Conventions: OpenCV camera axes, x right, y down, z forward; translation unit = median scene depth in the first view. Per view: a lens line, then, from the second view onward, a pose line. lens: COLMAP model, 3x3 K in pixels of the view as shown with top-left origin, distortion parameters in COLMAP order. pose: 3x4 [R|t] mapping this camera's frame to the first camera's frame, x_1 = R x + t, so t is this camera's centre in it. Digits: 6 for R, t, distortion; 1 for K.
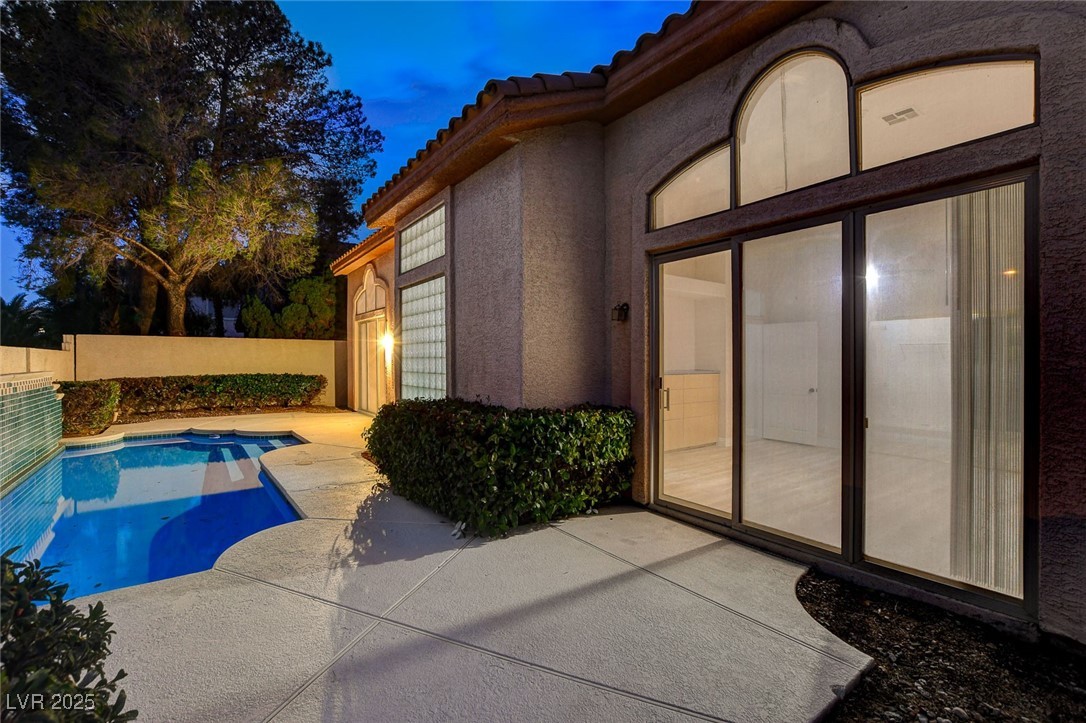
lens RADIAL K [[482.0, 0, 539.9], [0, 482.0, 358.5], [0, 0, 1]] dist [-0.013884, 0.001617]
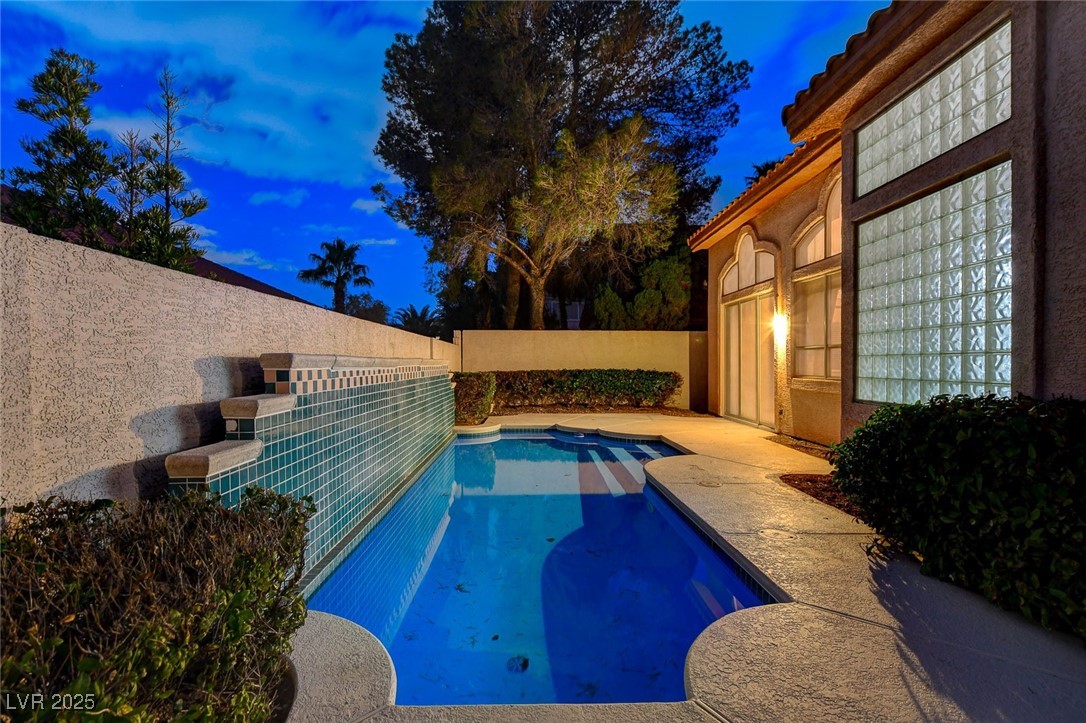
lens RADIAL K [[526.9, 0, 537.8], [0, 526.9, 368.8], [0, 0, 1]] dist [-0.007003, 0.000426]
pose [[0.813768, 0.006319, -0.581156, -0.155380], [0.001289, 0.999919, 0.012678, 0.023761], [0.581189, -0.011066, 0.813694, 0.140333]]
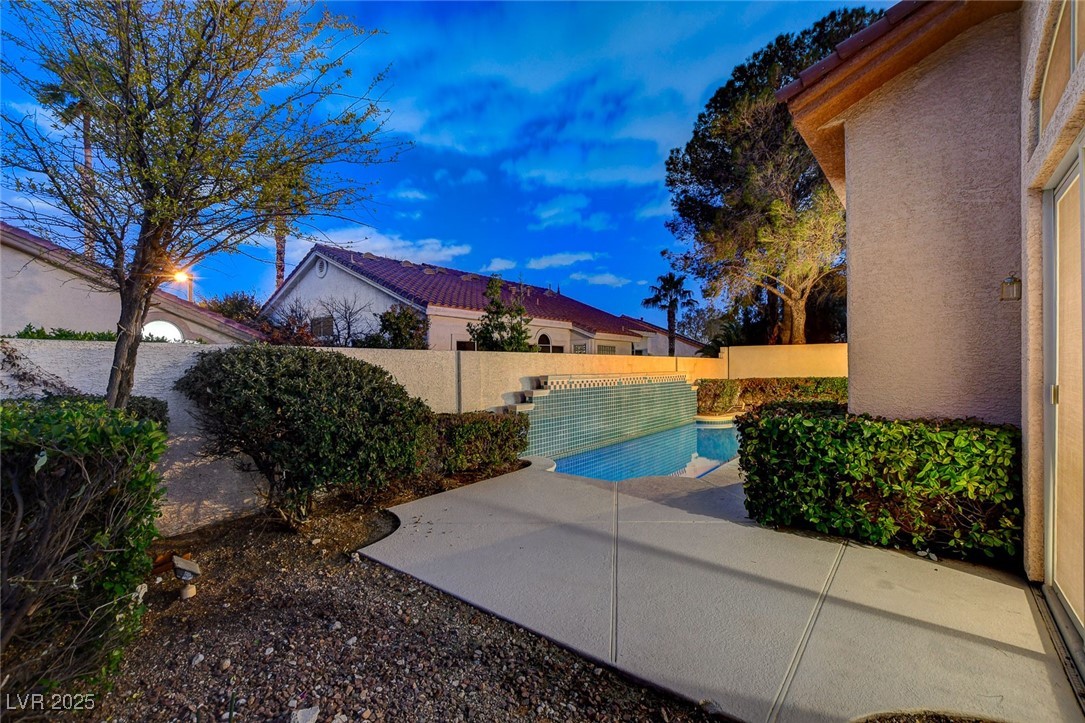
lens RADIAL K [[481.6, 0, 534.8], [0, 481.6, 369.5], [0, 0, 1]] dist [-0.013884, 0.001617]
pose [[0.250995, 0.004779, -0.967977, 0.293788], [0.006787, 0.999955, 0.006697, 0.004459], [0.967965, -0.008250, 0.250951, 0.084637]]
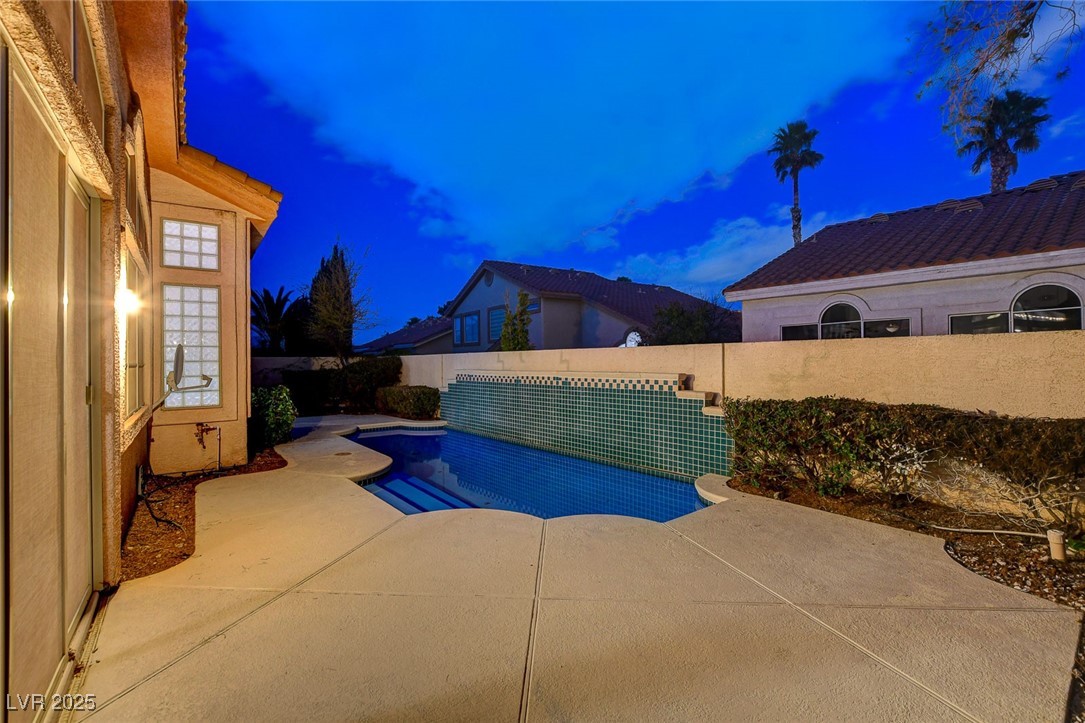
lens RADIAL K [[481.6, 0, 535.6], [0, 481.6, 362.0], [0, 0, 1]] dist [-0.013884, 0.001617]
pose [[-0.999787, 0.006972, -0.019431, -0.581764], [0.006874, 0.999963, 0.005116, 0.000502], [0.019466, 0.004982, -0.999798, 1.338854]]
